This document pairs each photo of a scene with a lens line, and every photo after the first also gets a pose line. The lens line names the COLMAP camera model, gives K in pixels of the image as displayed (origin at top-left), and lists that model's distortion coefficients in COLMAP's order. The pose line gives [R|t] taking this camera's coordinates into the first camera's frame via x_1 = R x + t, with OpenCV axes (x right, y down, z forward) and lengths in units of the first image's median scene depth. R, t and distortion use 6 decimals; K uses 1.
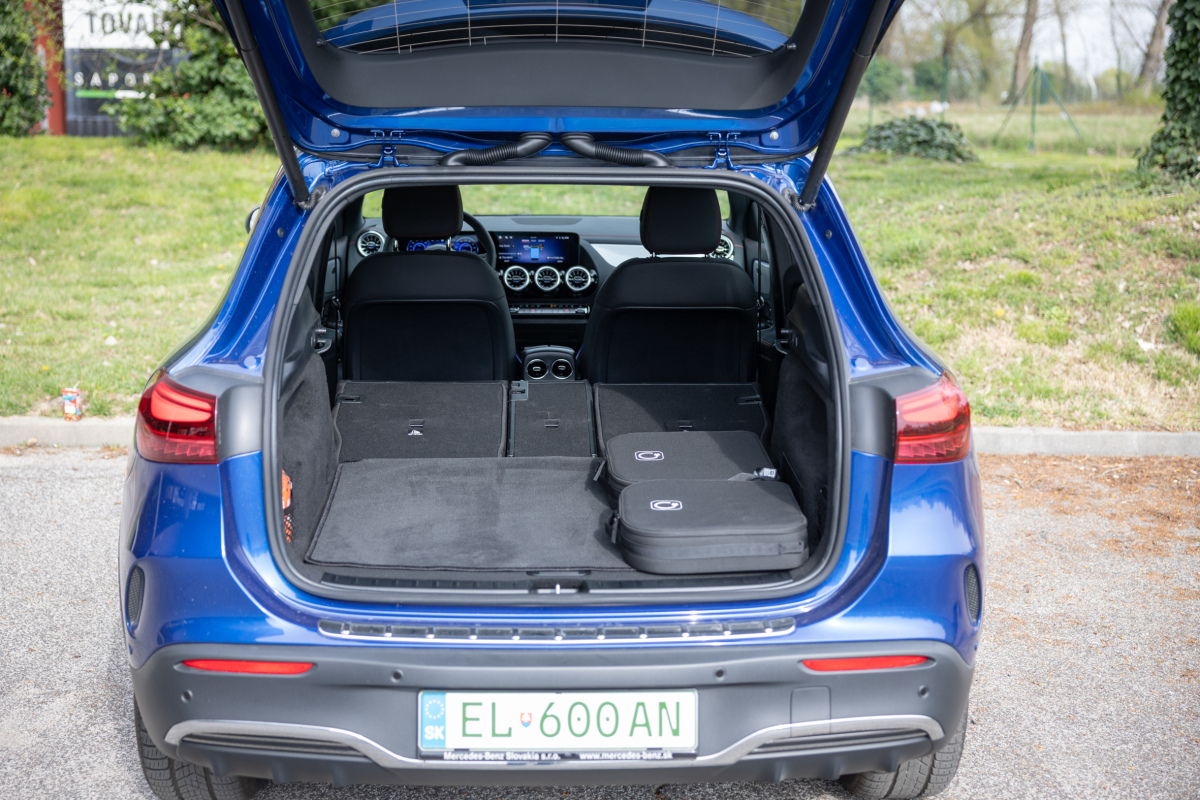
lens RADIAL K [[1709.3, 0, 600.2], [0, 1709.3, 399.9], [0, 0, 1]] dist [0.033576, 0.000000]
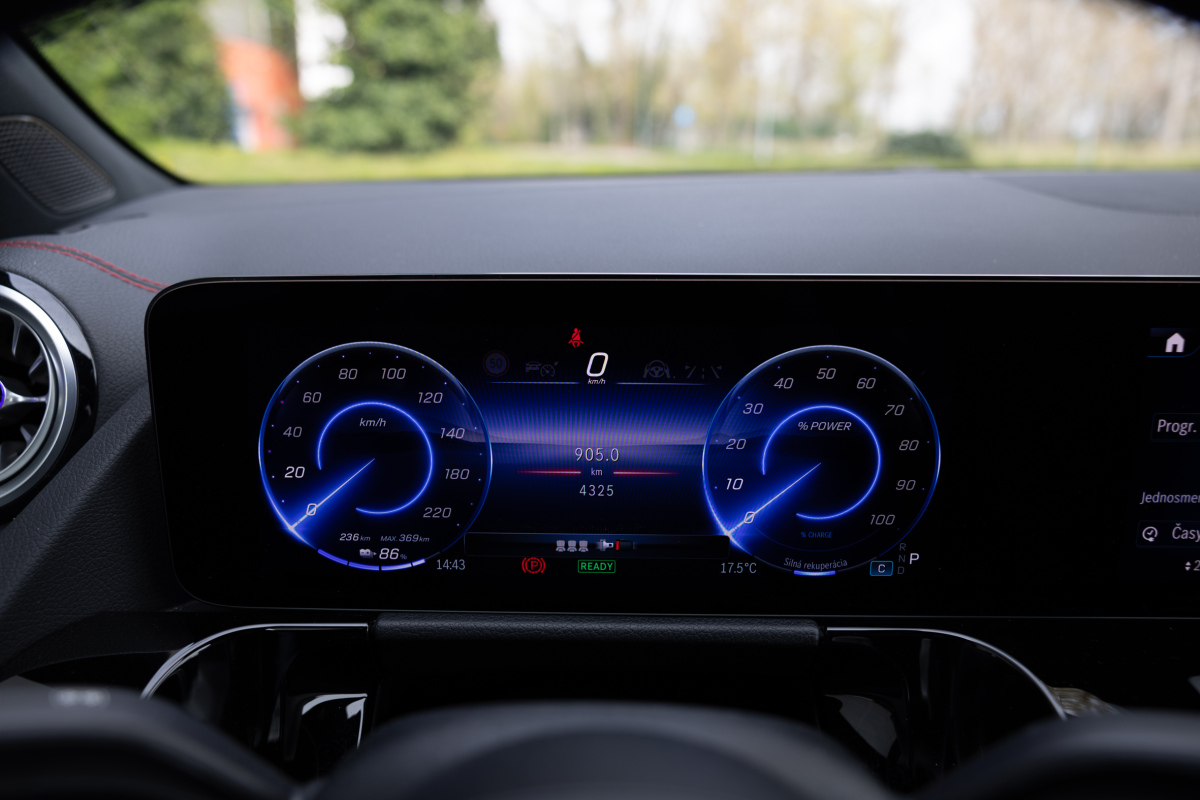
lens RADIAL K [[907.0, 0, 590.8], [0, 907.0, 390.3], [0, 0, 1]] dist [-0.024708, 0.019907]
pose [[0.999070, 0.003882, -0.042953, -0.090262], [-0.000042, 0.996029, 0.089034, -0.097047], [0.043128, -0.088949, 0.995102, 0.946670]]
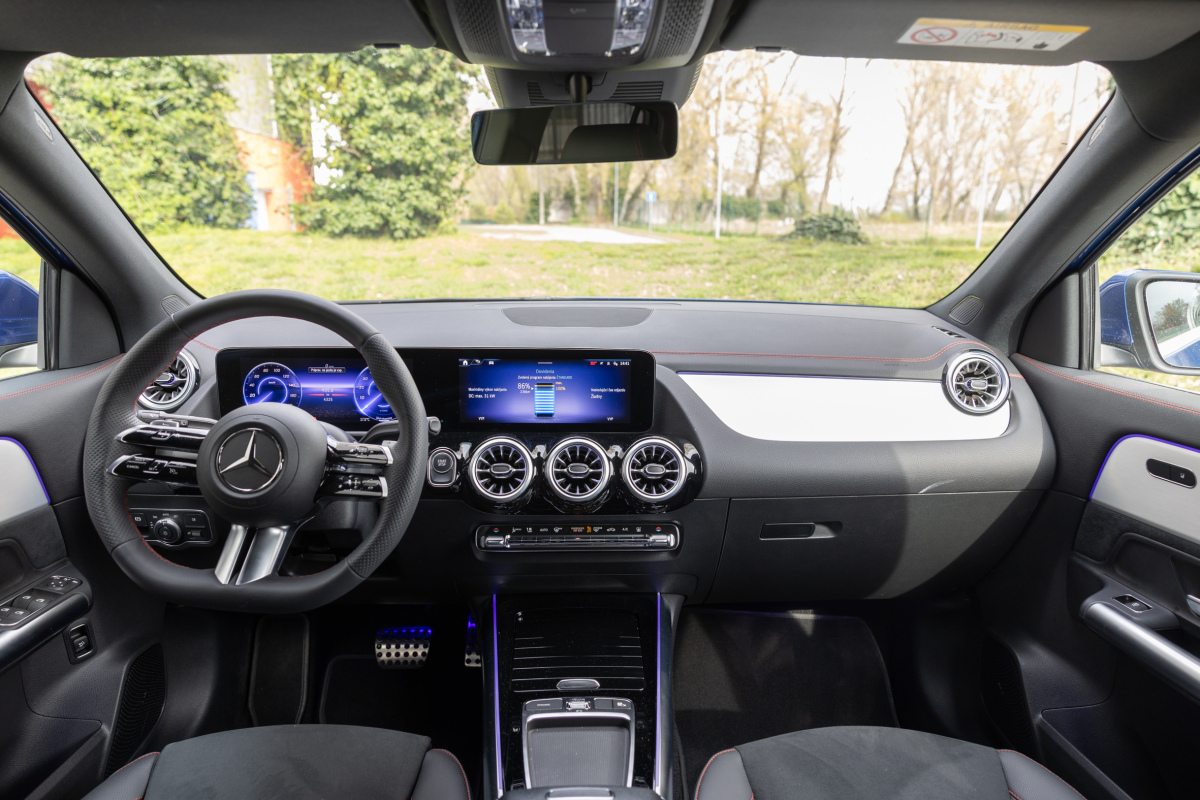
lens RADIAL K [[815.1, 0, 591.5], [0, 815.1, 399.6], [0, 0, 1]] dist [-0.001297, 0.017456]
pose [[0.999811, 0.000972, -0.019410, -0.023891], [-0.000189, 0.999186, 0.040343, -0.094133], [0.019433, -0.040331, 0.998997, 0.802811]]
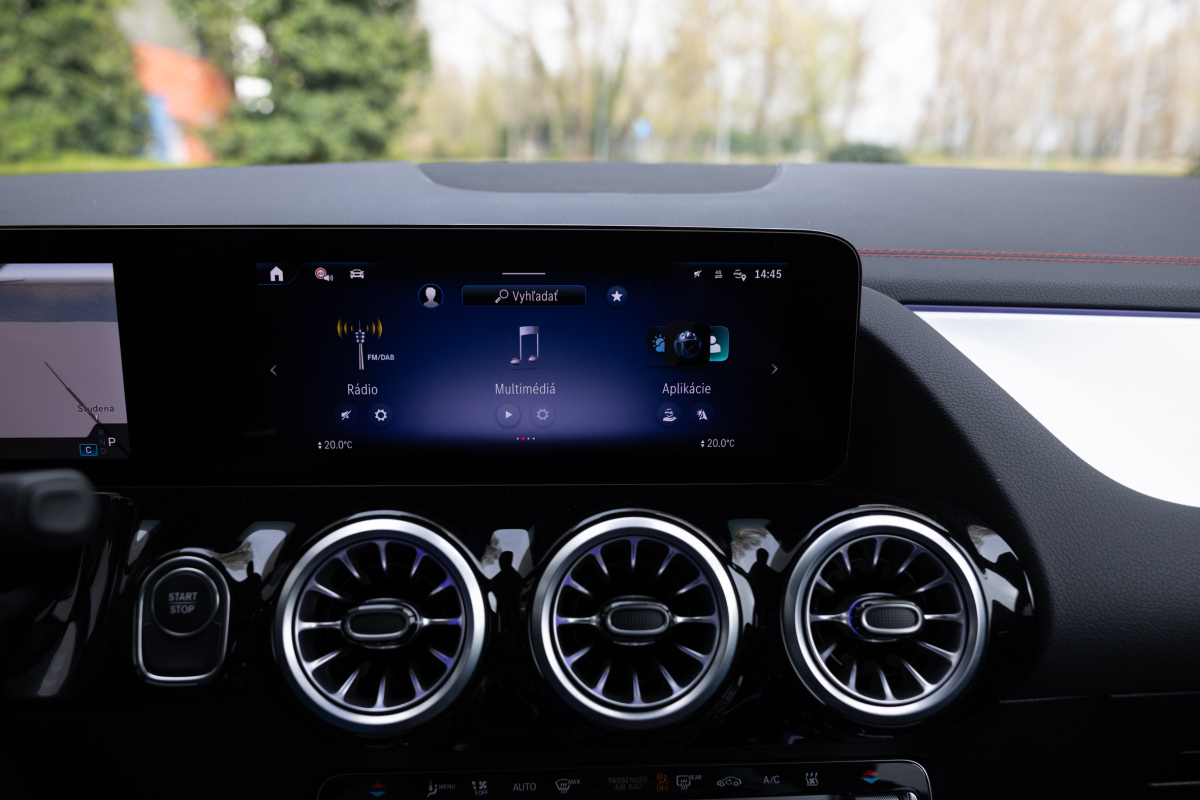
lens RADIAL K [[944.2, 0, 587.1], [0, 944.2, 401.5], [0, 0, 1]] dist [-0.022942, 0.037896]
pose [[0.999964, -0.005097, -0.006747, -0.033576], [0.005594, 0.997109, 0.075780, -0.090600], [0.006342, -0.075815, 0.997102, 0.926255]]
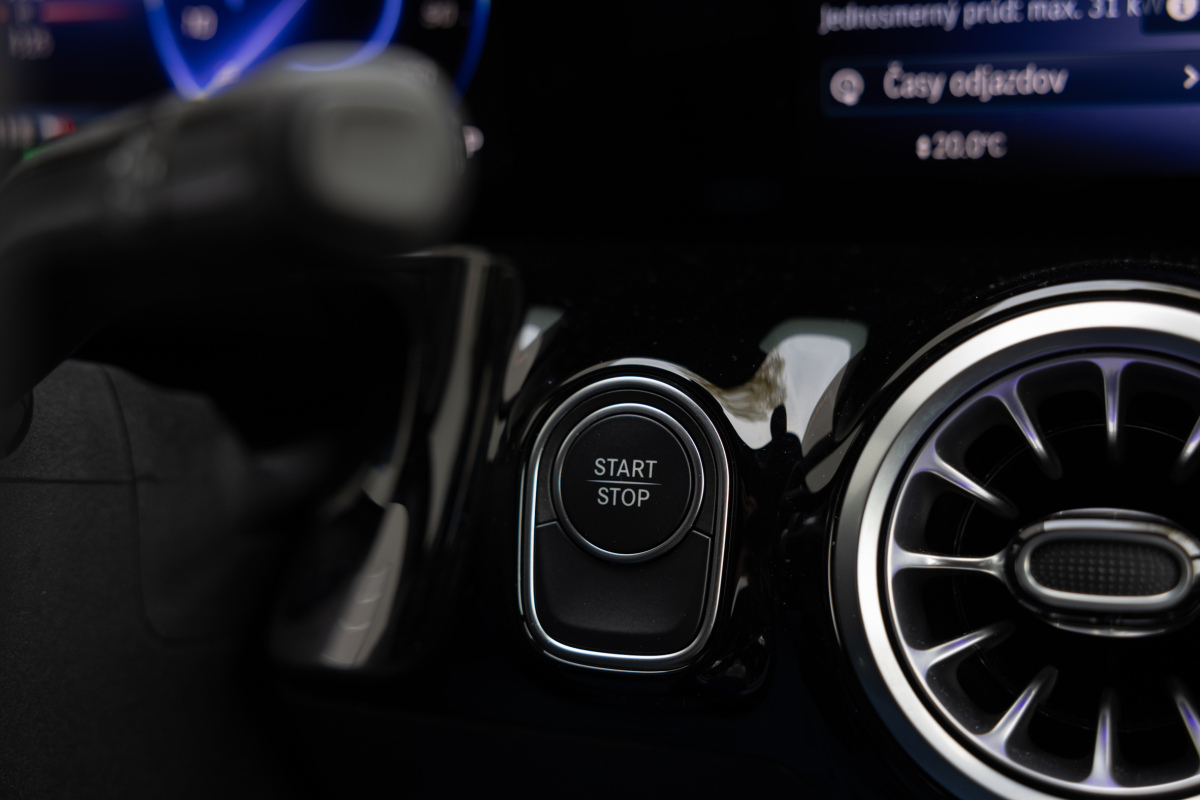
lens RADIAL K [[1709.3, 0, 568.0], [0, 1709.3, 400.9], [0, 0, 1]] dist [0.033576, 0.000000]
pose [[0.921560, 0.043047, -0.385842, -0.044250], [0.021197, 0.986773, 0.160719, -0.082442], [0.387657, -0.156291, 0.908457, 0.943847]]
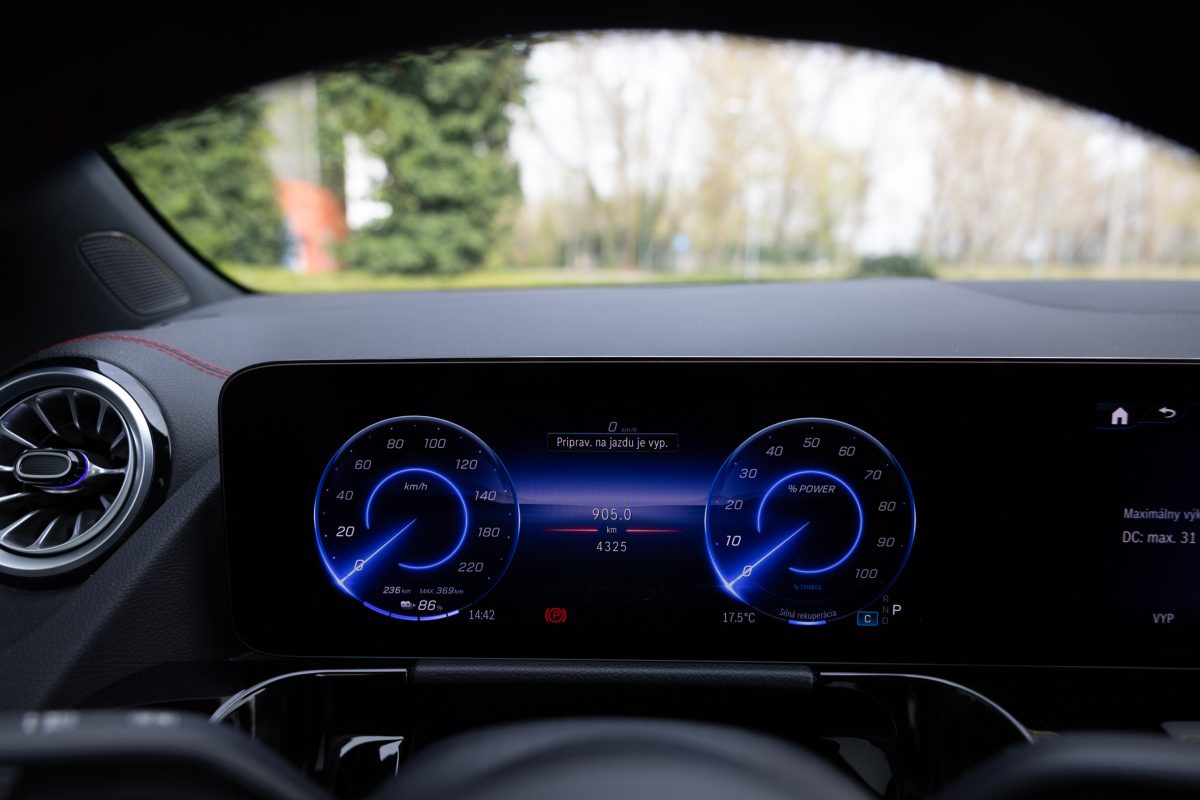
lens RADIAL K [[815.1, 0, 596.6], [0, 815.1, 391.0], [0, 0, 1]] dist [-0.001297, 0.017456]
pose [[0.998874, -0.003091, -0.047348, -0.090606], [0.001832, 0.999644, -0.026606, -0.095321], [0.047413, 0.026490, 0.998524, 0.944629]]
